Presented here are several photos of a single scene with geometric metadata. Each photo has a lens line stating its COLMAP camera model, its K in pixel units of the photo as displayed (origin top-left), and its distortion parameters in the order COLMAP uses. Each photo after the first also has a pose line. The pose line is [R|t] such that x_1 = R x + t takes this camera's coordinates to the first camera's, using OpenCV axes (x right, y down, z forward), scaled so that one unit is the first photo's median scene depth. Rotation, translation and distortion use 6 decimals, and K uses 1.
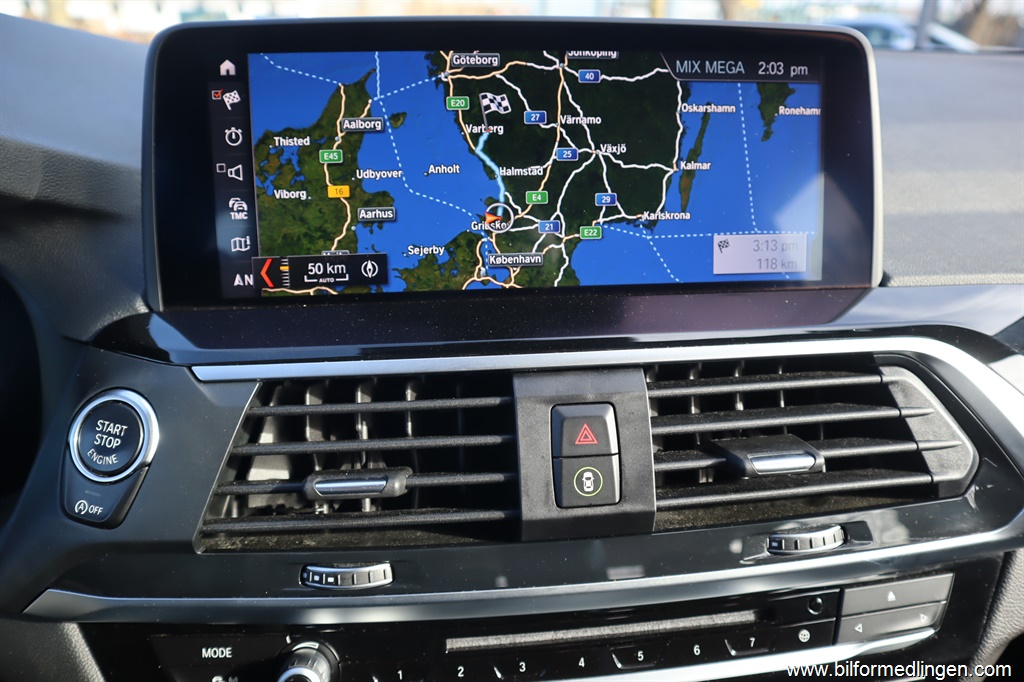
lens RADIAL K [[709.3, 0, 503.4], [0, 709.3, 336.8], [0, 0, 1]] dist [-0.088194, 0.058167]
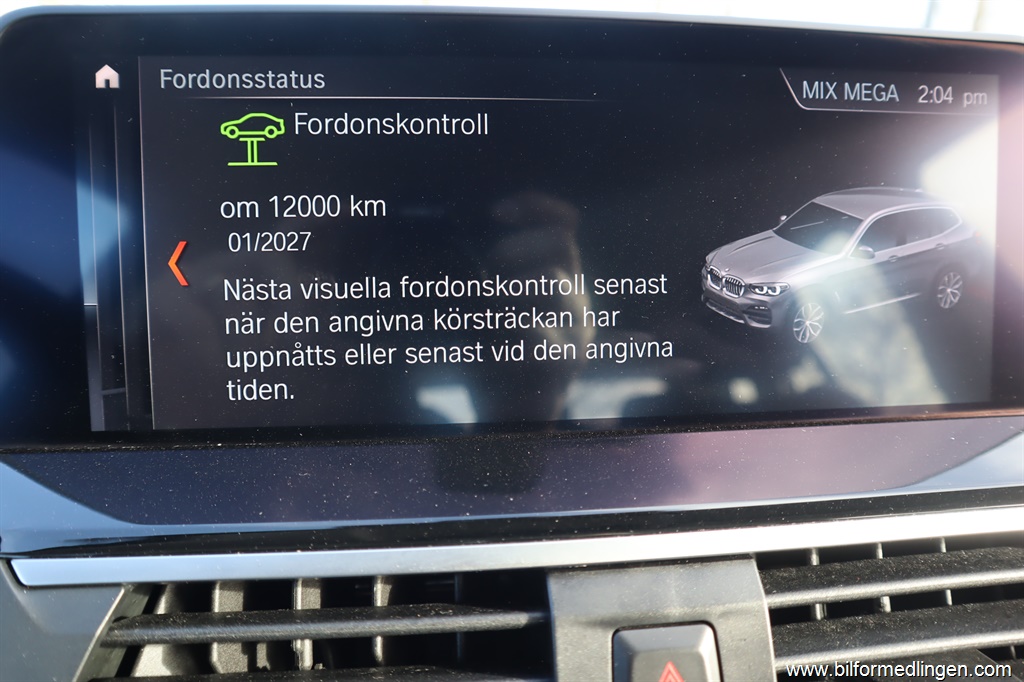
lens RADIAL K [[709.3, 0, 513.4], [0, 709.3, 338.5], [0, 0, 1]] dist [-0.088194, 0.058167]
pose [[0.999822, 0.008890, 0.016630, -0.027447], [-0.007654, 0.997305, -0.072969, -0.102002], [-0.017234, 0.072829, 0.997196, 0.375619]]
